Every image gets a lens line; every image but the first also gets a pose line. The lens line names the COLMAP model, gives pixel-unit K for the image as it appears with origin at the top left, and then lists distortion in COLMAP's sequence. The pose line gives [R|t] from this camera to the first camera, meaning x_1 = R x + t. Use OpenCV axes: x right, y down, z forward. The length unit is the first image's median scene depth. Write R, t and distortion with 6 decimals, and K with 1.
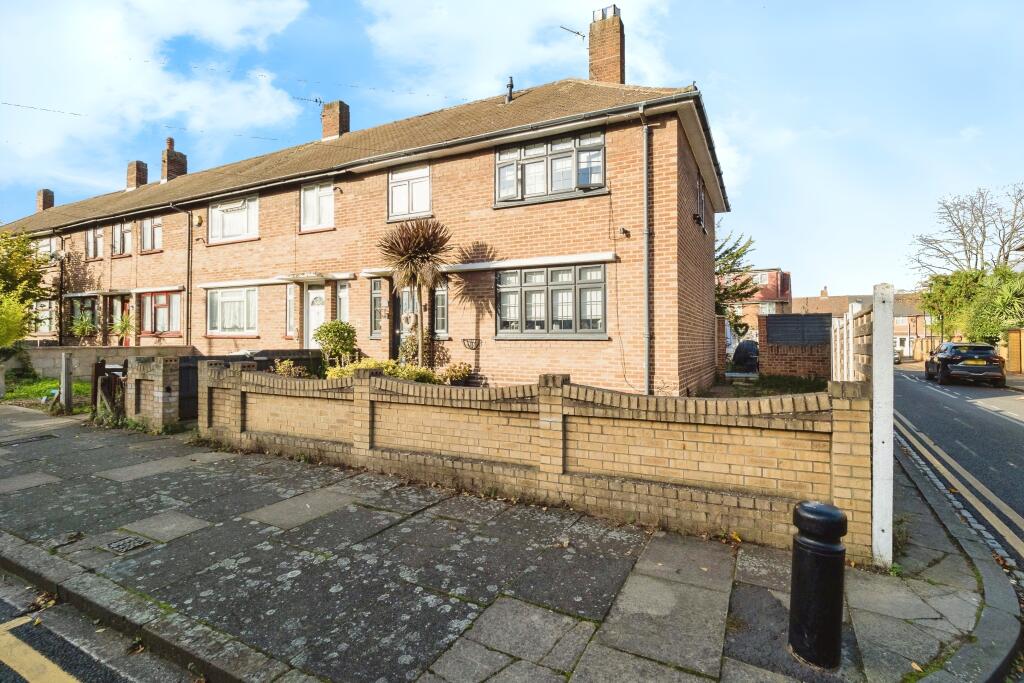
lens RADIAL K [[440.0, 0, 512.0], [0, 440.0, 341.5], [0, 0, 1]] dist [-0.009025, -0.000473]
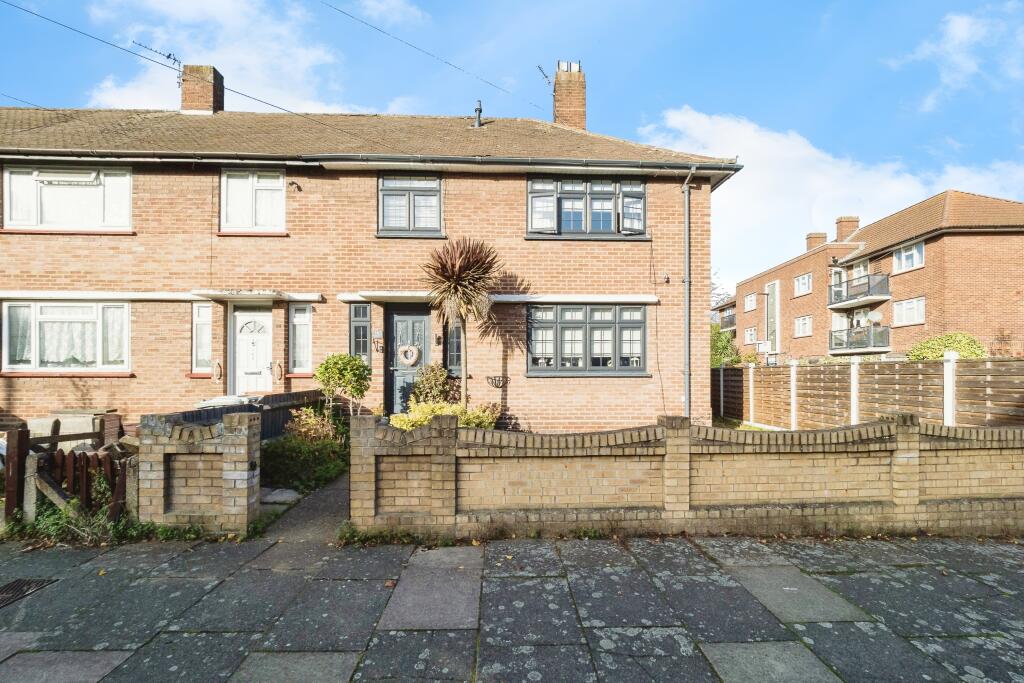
lens RADIAL K [[421.8, 0, 513.3], [0, 421.8, 376.9], [0, 0, 1]] dist [-0.009088, -0.000369]
pose [[0.894946, -0.010295, 0.446055, -0.539148], [0.007412, 0.999939, 0.008206, -0.013822], [-0.446112, -0.004038, 0.894968, 0.224237]]
